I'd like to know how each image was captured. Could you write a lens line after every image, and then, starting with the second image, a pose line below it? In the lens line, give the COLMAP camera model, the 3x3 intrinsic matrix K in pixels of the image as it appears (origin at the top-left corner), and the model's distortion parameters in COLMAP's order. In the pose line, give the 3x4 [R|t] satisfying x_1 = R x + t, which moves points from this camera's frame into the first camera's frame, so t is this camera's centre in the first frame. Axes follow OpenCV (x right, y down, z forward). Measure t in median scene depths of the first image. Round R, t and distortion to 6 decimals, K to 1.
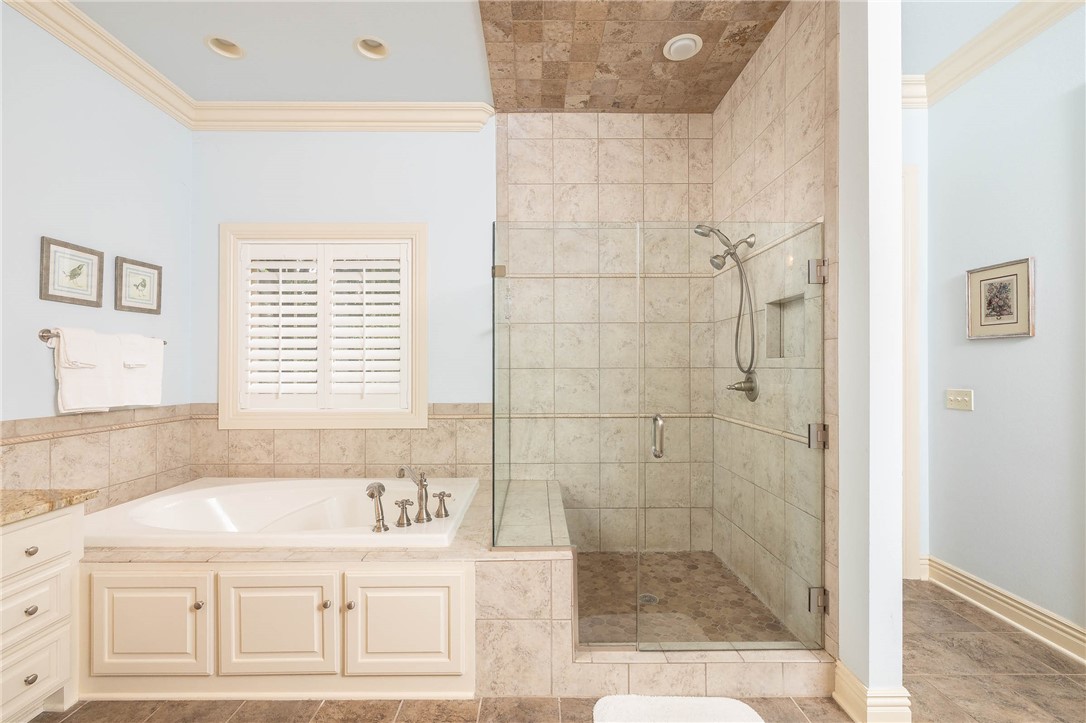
lens RADIAL K [[465.1, 0, 544.1], [0, 465.1, 364.5], [0, 0, 1]] dist [0.002102, 0.001034]
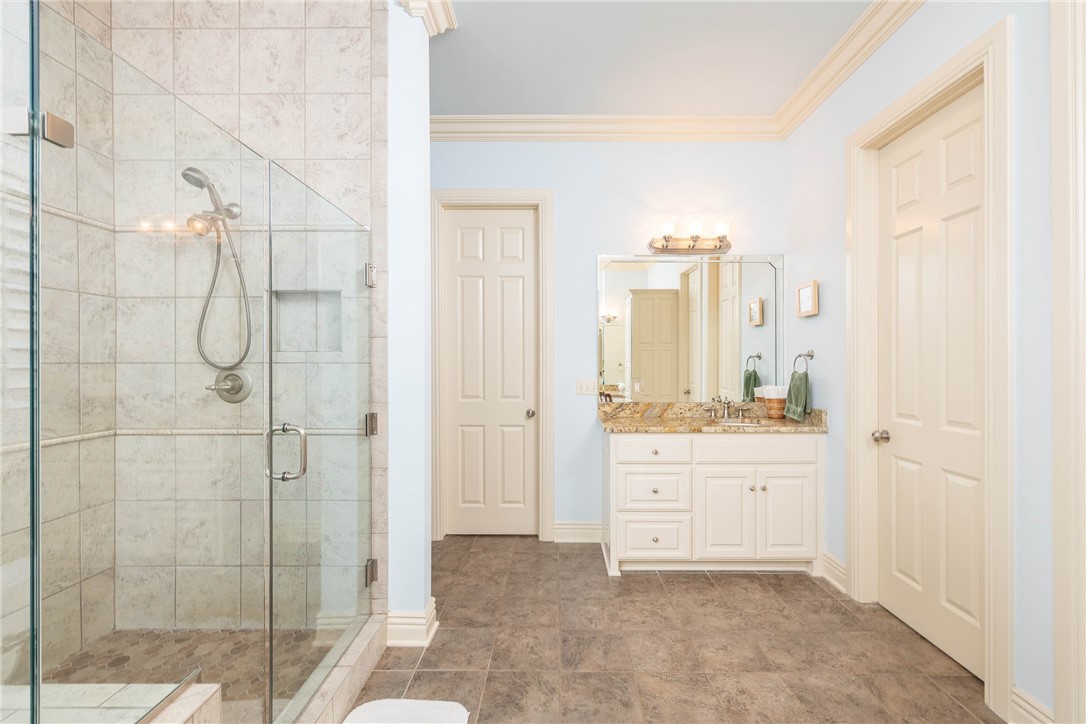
lens RADIAL K [[465.1, 0, 548.4], [0, 465.1, 361.3], [0, 0, 1]] dist [0.002102, 0.001034]
pose [[0.015586, 0.003034, 0.999874, -0.475414], [-0.004843, 0.999984, -0.002959, 0.005102], [-0.999867, -0.004797, 0.015600, 0.522087]]
